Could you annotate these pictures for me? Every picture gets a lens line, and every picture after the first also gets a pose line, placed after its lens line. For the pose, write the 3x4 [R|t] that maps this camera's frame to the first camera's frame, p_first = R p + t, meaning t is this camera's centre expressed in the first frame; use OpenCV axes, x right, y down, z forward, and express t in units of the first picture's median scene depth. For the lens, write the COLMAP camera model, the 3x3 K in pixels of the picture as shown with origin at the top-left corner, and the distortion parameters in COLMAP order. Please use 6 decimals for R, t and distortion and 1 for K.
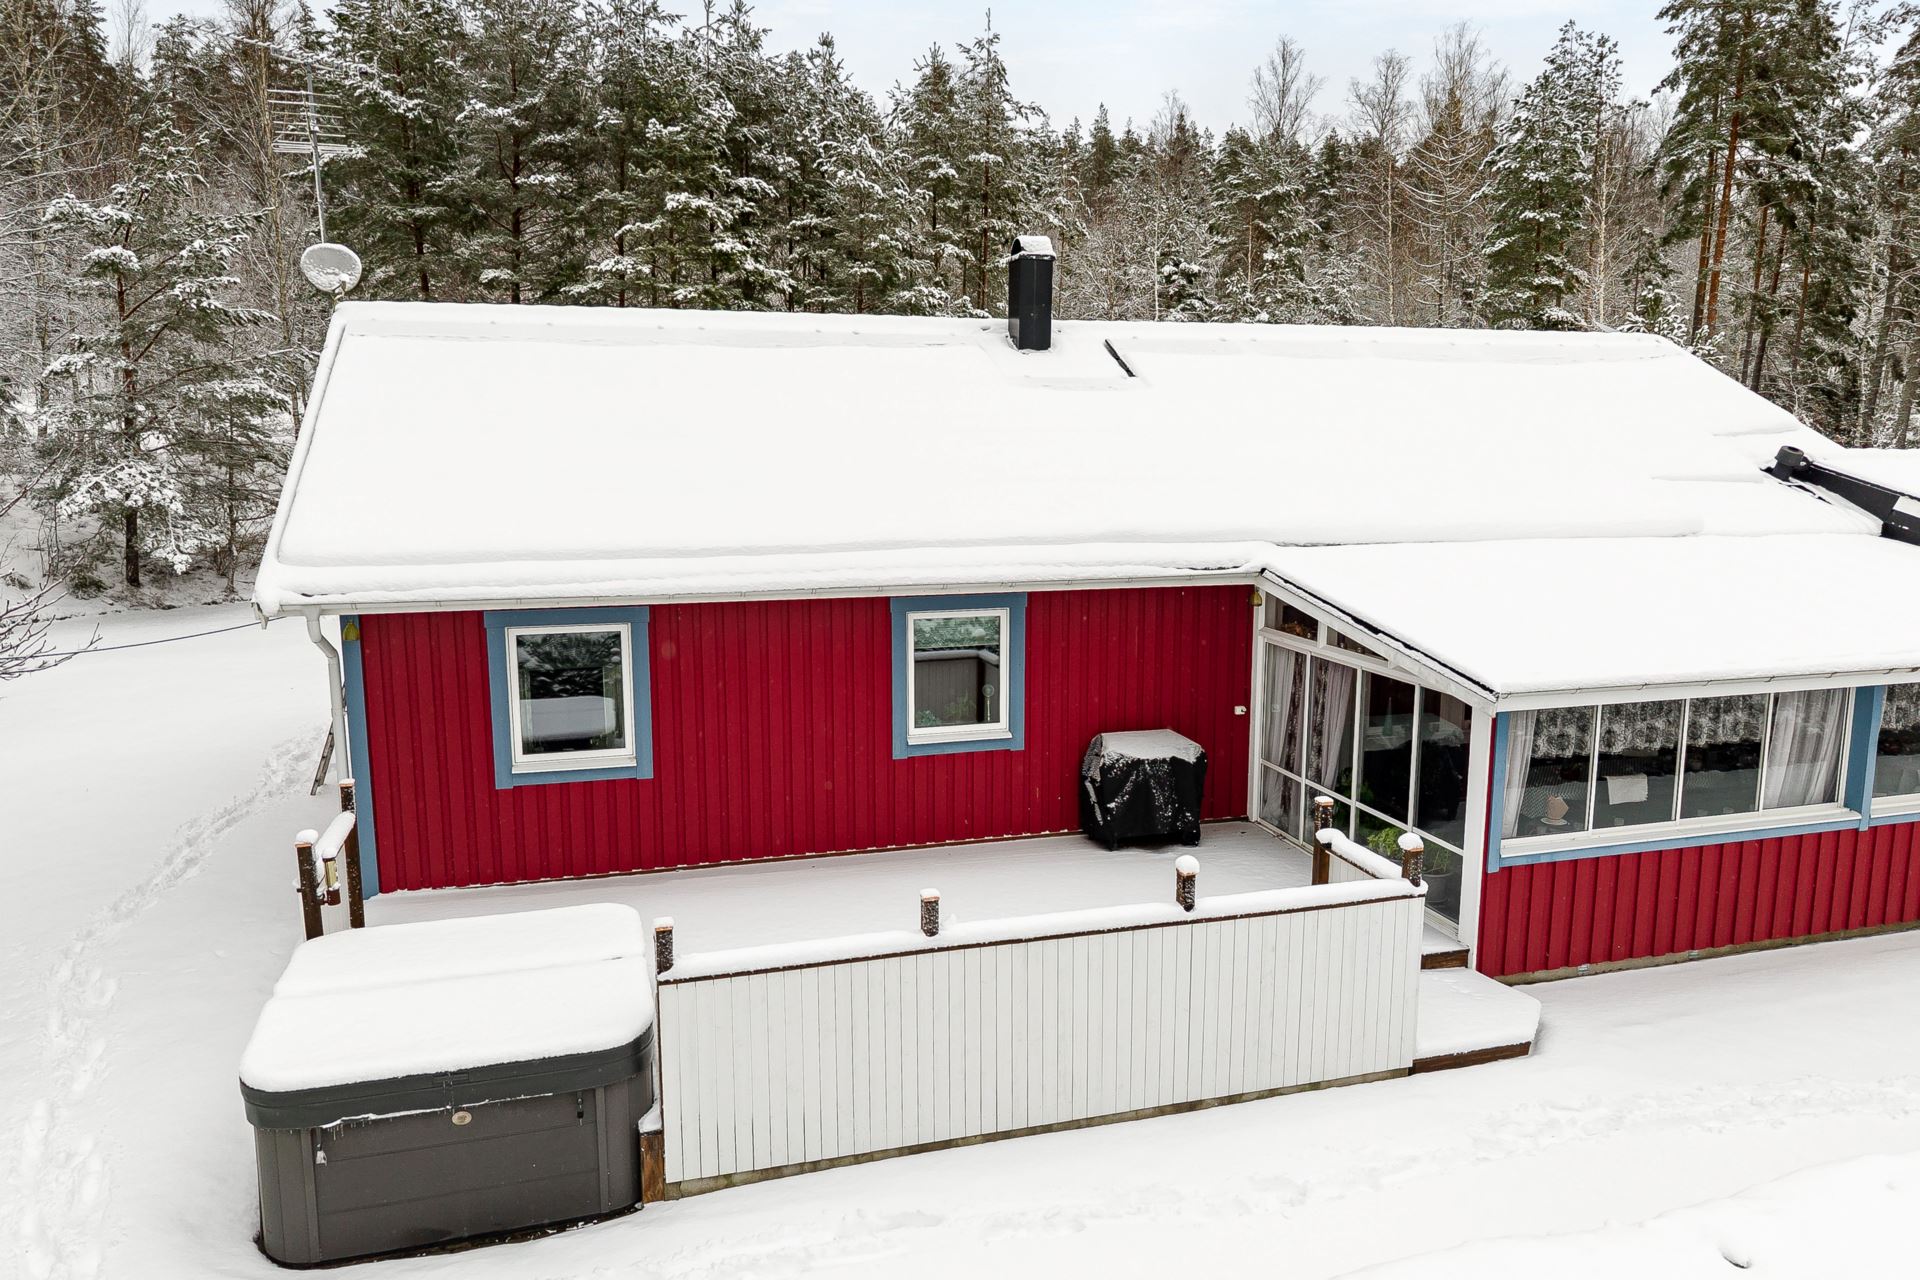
lens RADIAL K [[1267.7, 0, 960.0], [0, 1267.7, 640.0], [0, 0, 1]] dist [-0.001030, -0.003363]
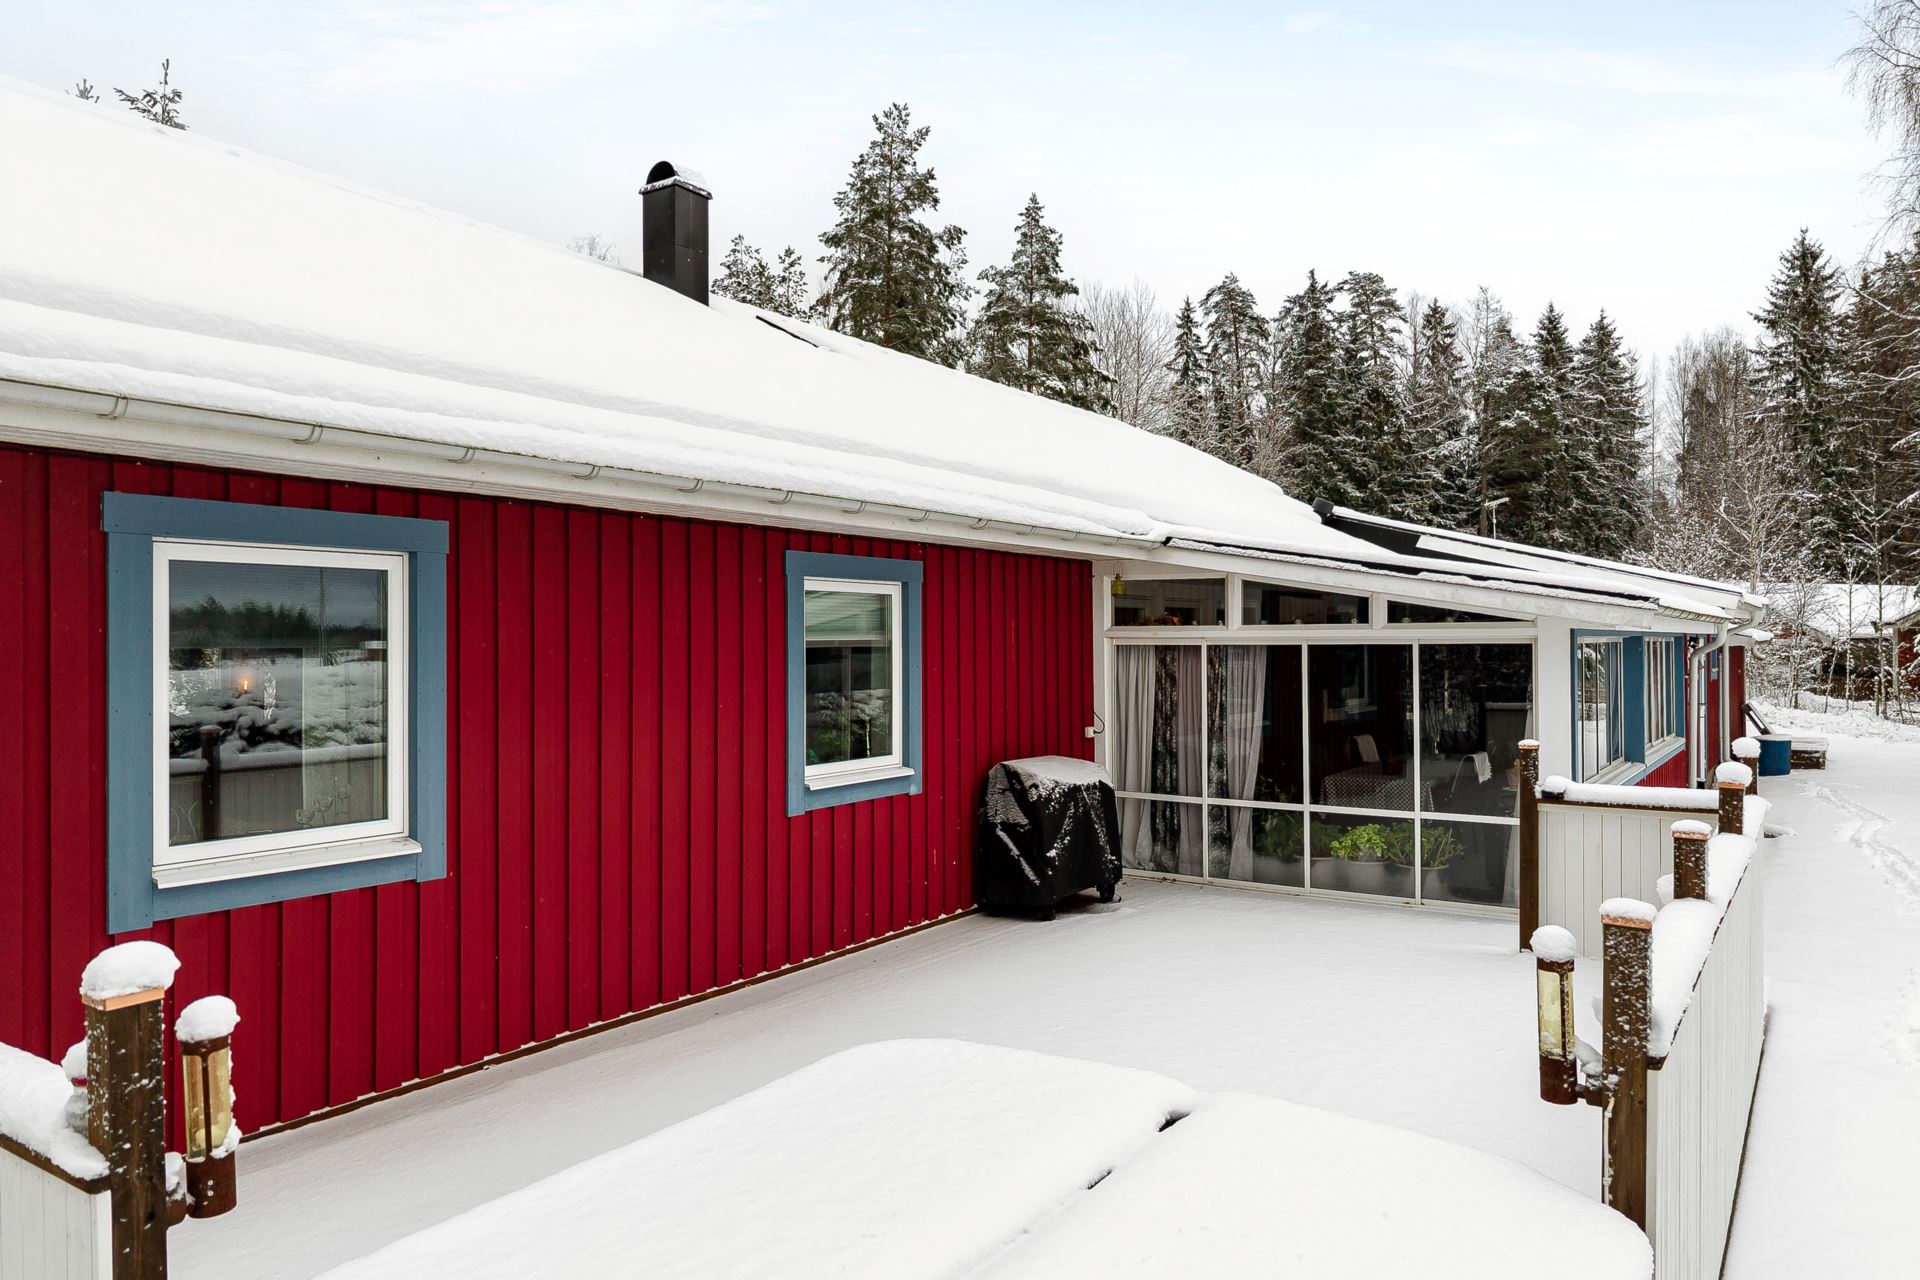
lens RADIAL K [[1267.7, 0, 960.0], [0, 1267.7, 640.0], [0, 0, 1]] dist [-0.001030, -0.003363]
pose [[0.773898, -0.002876, 0.633304, -0.374346], [0.104969, 0.986741, -0.123790, 0.094071], [-0.624550, 0.162278, 0.763939, 0.460811]]
